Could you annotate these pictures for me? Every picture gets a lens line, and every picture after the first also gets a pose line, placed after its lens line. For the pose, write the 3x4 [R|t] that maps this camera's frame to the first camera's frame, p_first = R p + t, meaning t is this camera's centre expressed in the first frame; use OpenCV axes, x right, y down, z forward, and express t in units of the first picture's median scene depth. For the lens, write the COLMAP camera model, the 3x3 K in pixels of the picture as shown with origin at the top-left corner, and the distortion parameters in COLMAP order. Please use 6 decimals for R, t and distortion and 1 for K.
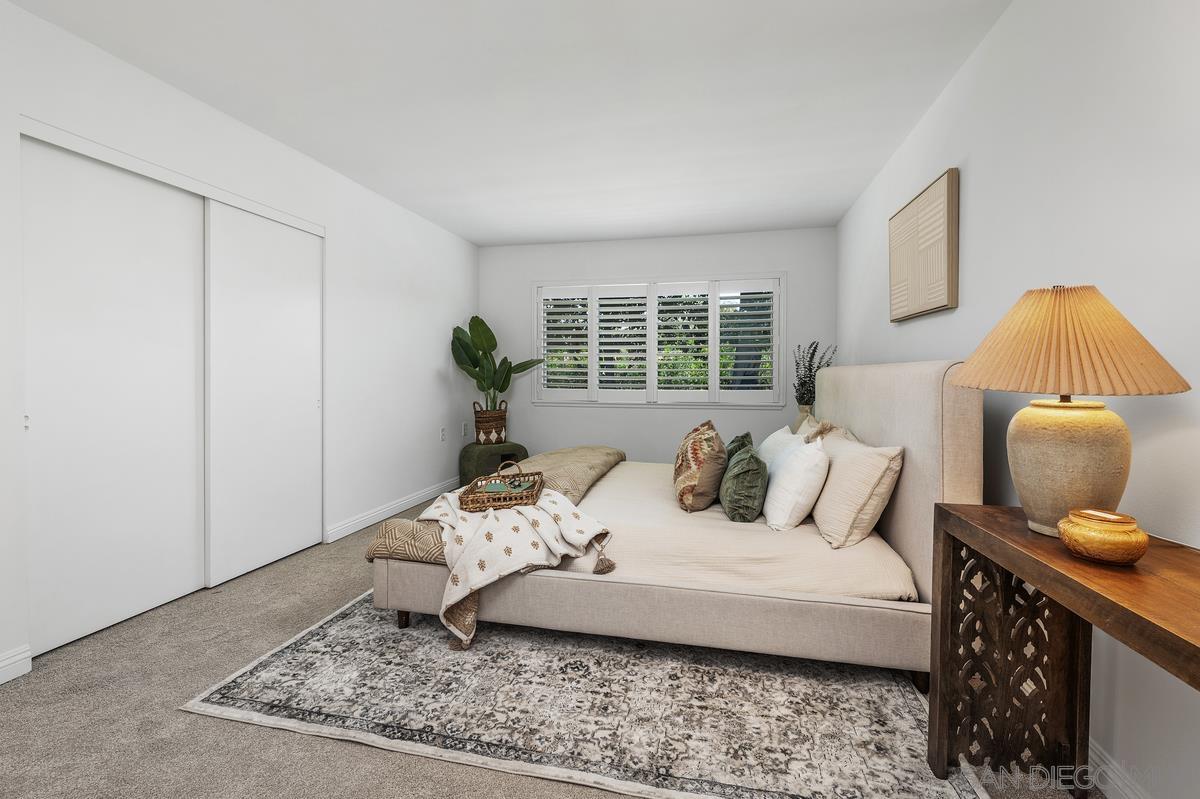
lens RADIAL K [[535.0, 0, 595.2], [0, 535.0, 360.9], [0, 0, 1]] dist [-0.001865, -0.000225]
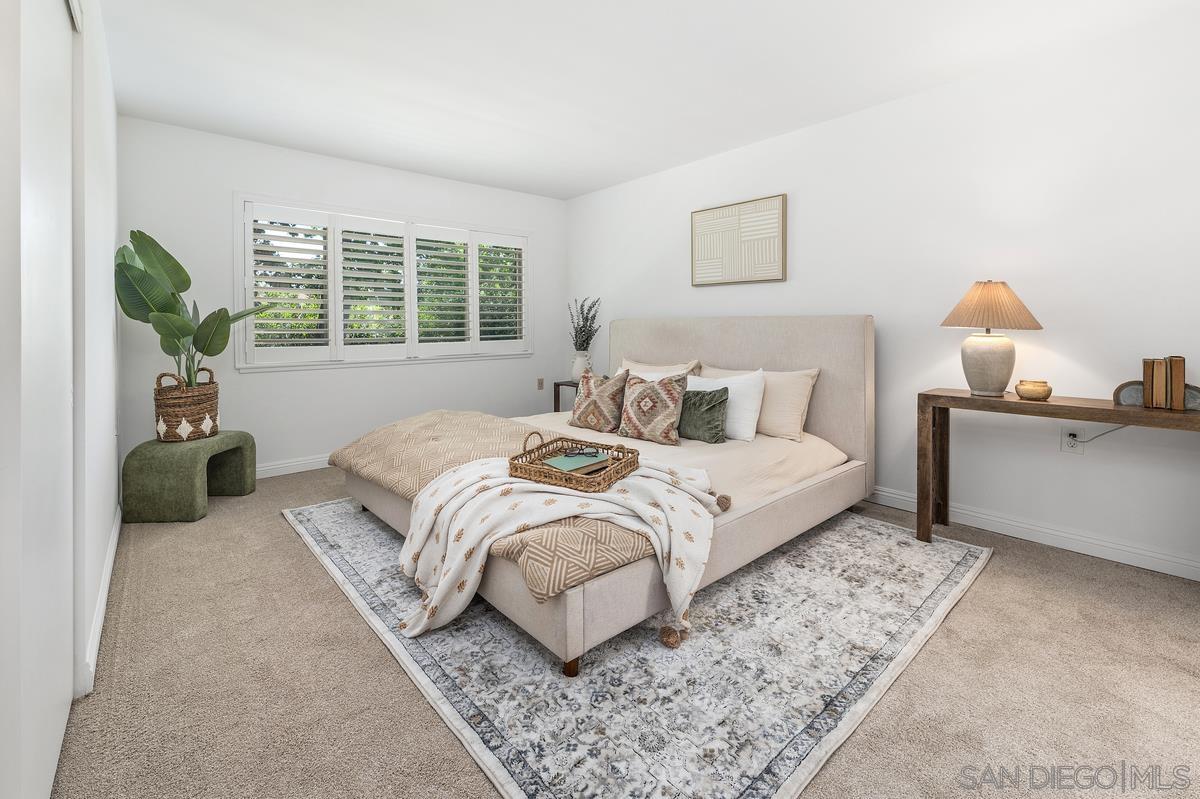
lens RADIAL K [[510.4, 0, 620.4], [0, 510.4, 320.4], [0, 0, 1]] dist [-0.001049, -0.000247]
pose [[0.576629, 0.003124, 0.817000, -0.920690], [-0.012061, 0.999916, 0.004689, 0.019376], [-0.816917, -0.012558, 0.576618, 0.579501]]
